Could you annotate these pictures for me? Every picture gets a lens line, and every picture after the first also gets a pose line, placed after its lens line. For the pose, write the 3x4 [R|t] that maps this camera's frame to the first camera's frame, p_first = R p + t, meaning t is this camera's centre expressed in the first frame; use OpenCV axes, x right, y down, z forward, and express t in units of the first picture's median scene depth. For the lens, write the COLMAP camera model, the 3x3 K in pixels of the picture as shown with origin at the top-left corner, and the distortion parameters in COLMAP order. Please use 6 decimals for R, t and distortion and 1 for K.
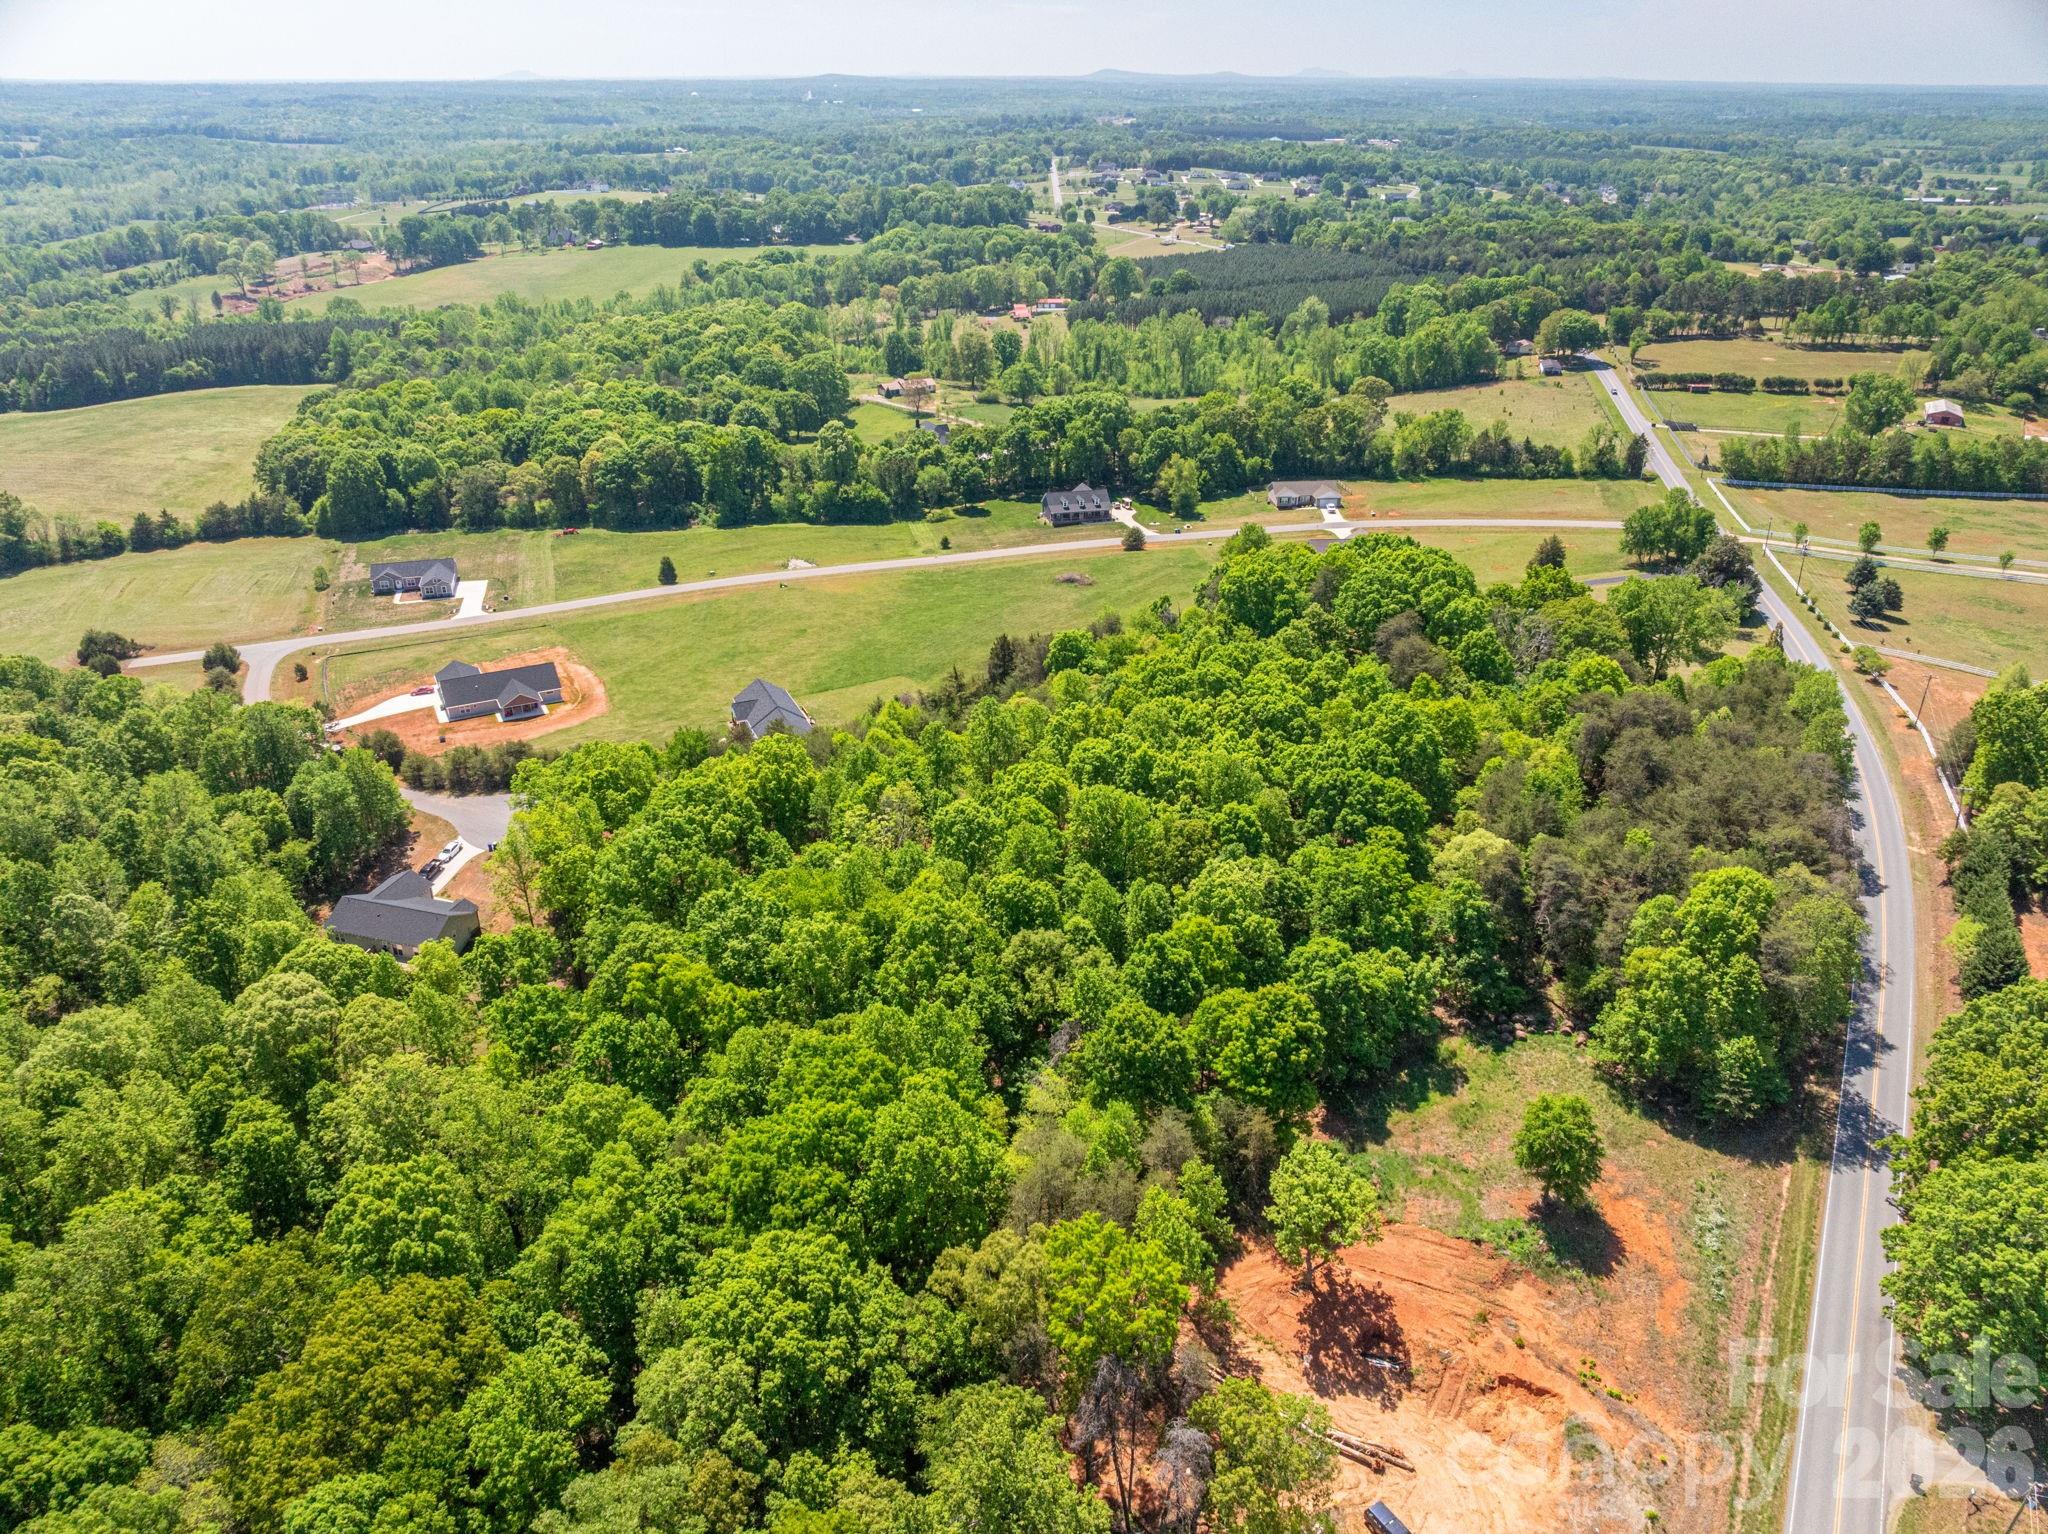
lens RADIAL K [[1426.3, 0, 1029.1], [0, 1426.3, 762.8], [0, 0, 1]] dist [-0.048863, 0.017866]
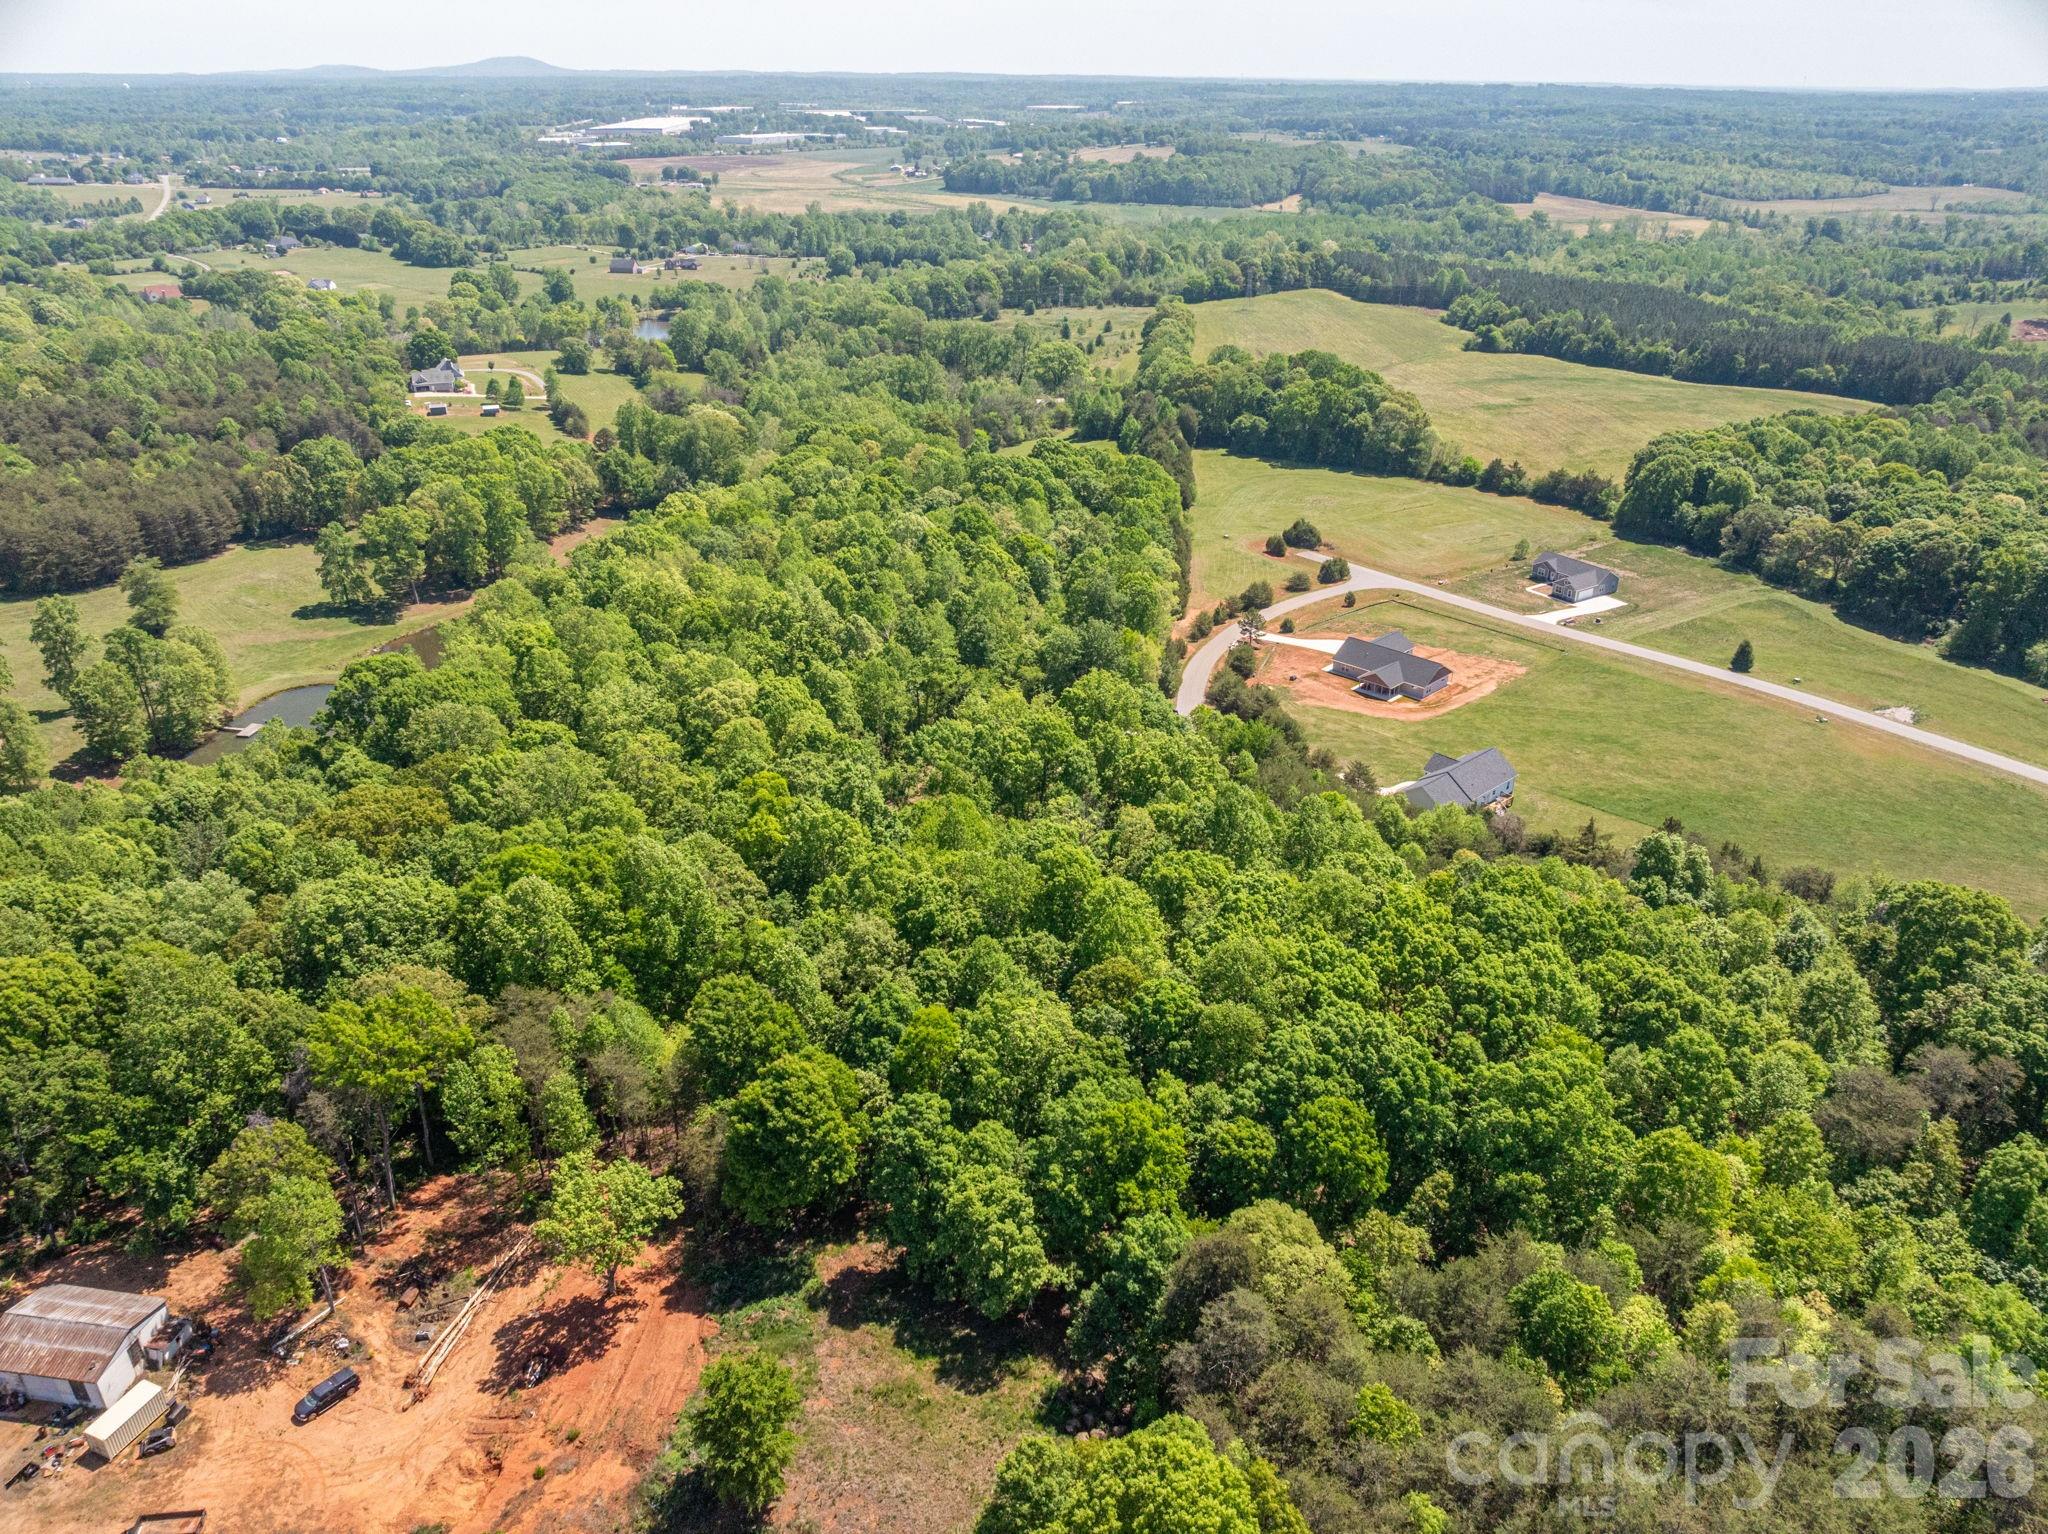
lens RADIAL K [[1426.3, 0, 1029.1], [0, 1426.3, 762.8], [0, 0, 1]] dist [-0.048863, 0.017866]
pose [[0.316824, 0.413303, -0.853700, 0.780967], [-0.417606, 0.868916, 0.265688, -0.267601], [0.851603, 0.272334, 0.447892, 0.563923]]
